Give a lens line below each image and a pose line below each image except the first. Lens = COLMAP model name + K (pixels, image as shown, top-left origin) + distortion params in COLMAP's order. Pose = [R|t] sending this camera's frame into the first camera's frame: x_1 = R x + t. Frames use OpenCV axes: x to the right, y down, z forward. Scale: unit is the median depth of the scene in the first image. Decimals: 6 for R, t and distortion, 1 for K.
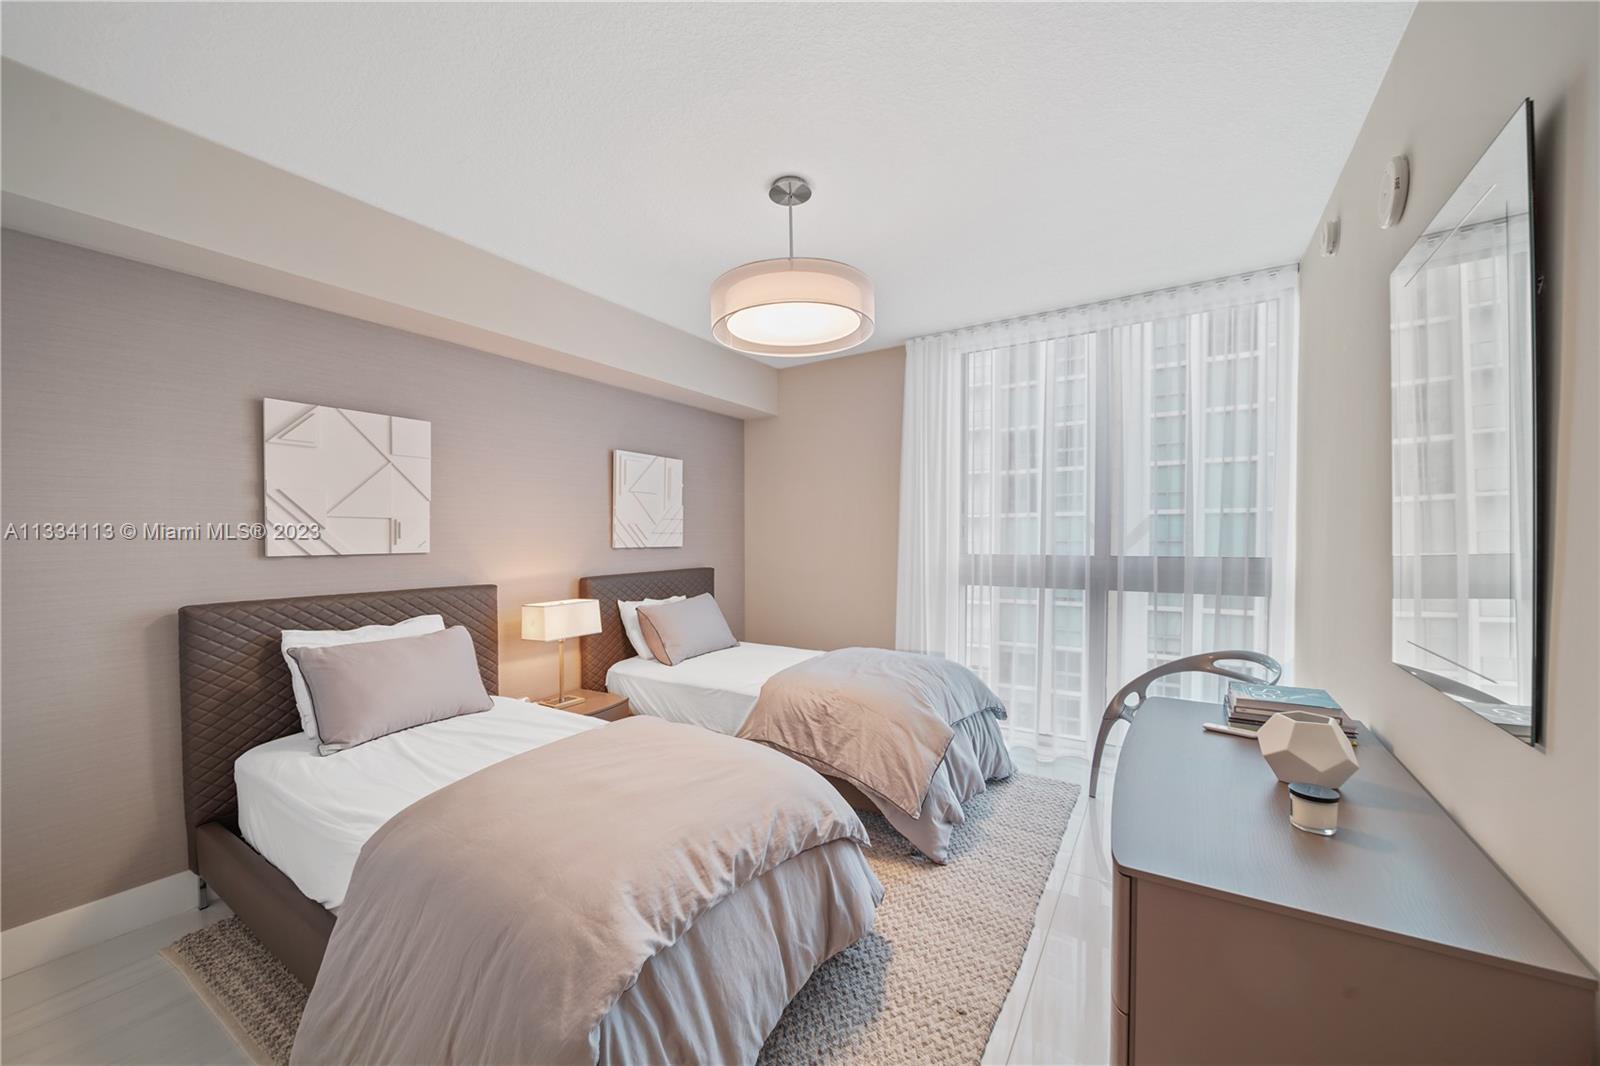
lens RADIAL K [[607.0, 0, 719.2], [0, 607.0, 576.6], [0, 0, 1]] dist [-0.000341, 0.000125]
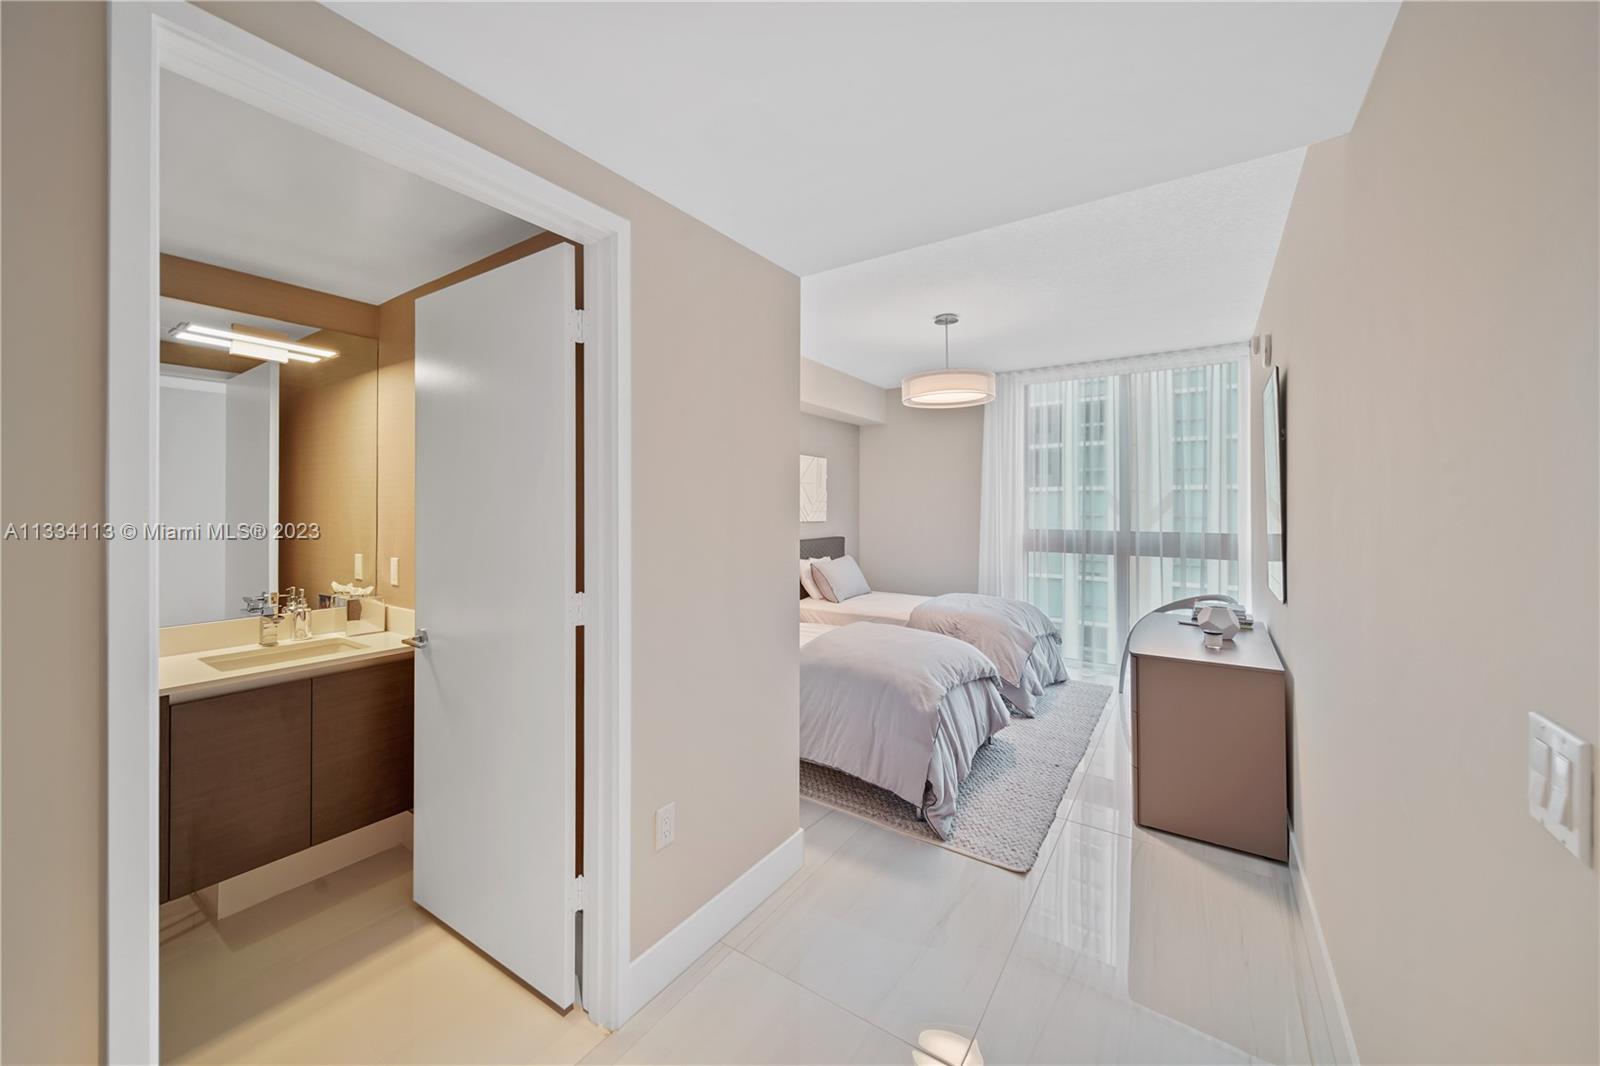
lens RADIAL K [[573.3, 0, 795.4], [0, 573.3, 523.2], [0, 0, 1]] dist [0.008505, -0.000010]
pose [[0.999075, 0.012184, 0.041241, -0.235520], [-0.010503, 0.999114, -0.040752, 0.011799], [-0.041701, 0.040281, 0.998318, -0.375295]]
